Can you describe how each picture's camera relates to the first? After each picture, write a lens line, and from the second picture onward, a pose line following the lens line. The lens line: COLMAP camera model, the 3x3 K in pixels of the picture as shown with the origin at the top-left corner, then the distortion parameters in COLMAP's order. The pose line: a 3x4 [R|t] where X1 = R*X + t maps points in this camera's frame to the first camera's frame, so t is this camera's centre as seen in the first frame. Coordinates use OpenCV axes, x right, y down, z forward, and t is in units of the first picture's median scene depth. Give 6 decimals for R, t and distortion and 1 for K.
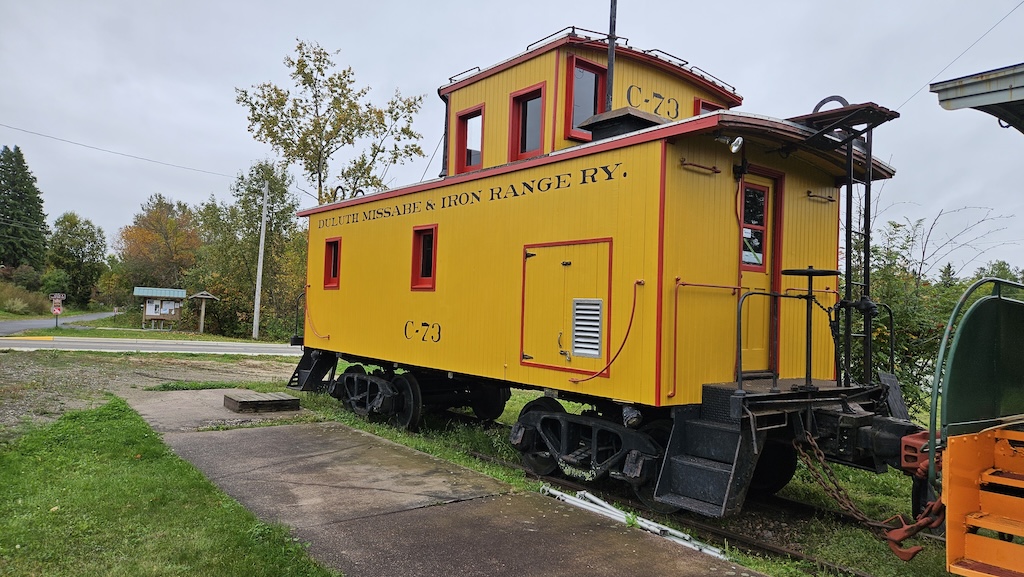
lens RADIAL K [[679.3, 0, 515.5], [0, 679.3, 292.8], [0, 0, 1]] dist [0.102996, -0.111032]
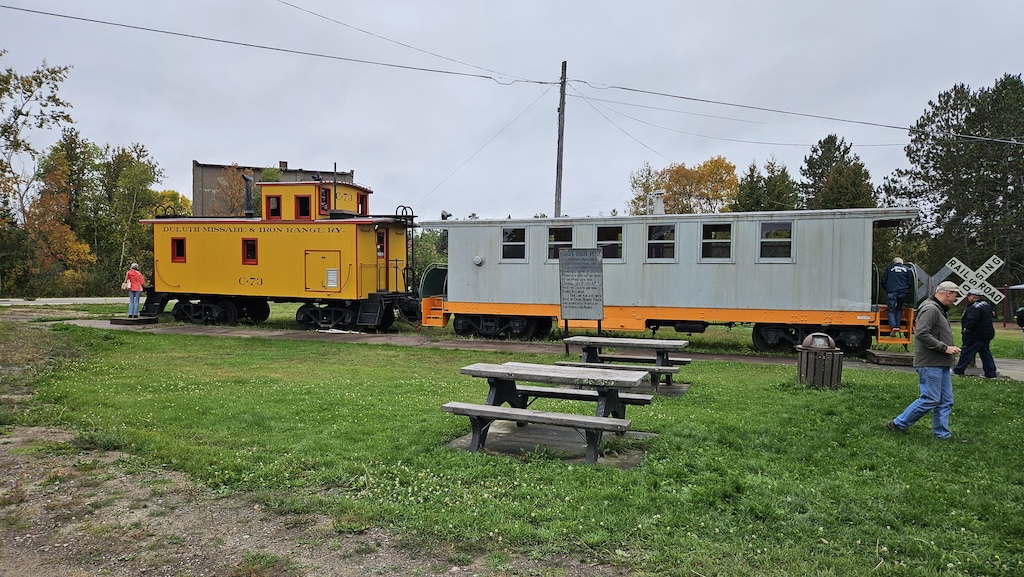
lens RADIAL K [[679.3, 0, 515.5], [0, 679.3, 292.8], [0, 0, 1]] dist [0.102996, -0.111032]
pose [[0.850201, -0.047625, 0.524299, -0.747331], [0.003204, 0.996349, 0.085309, -0.132277], [-0.526448, -0.070850, 0.847250, -1.916143]]
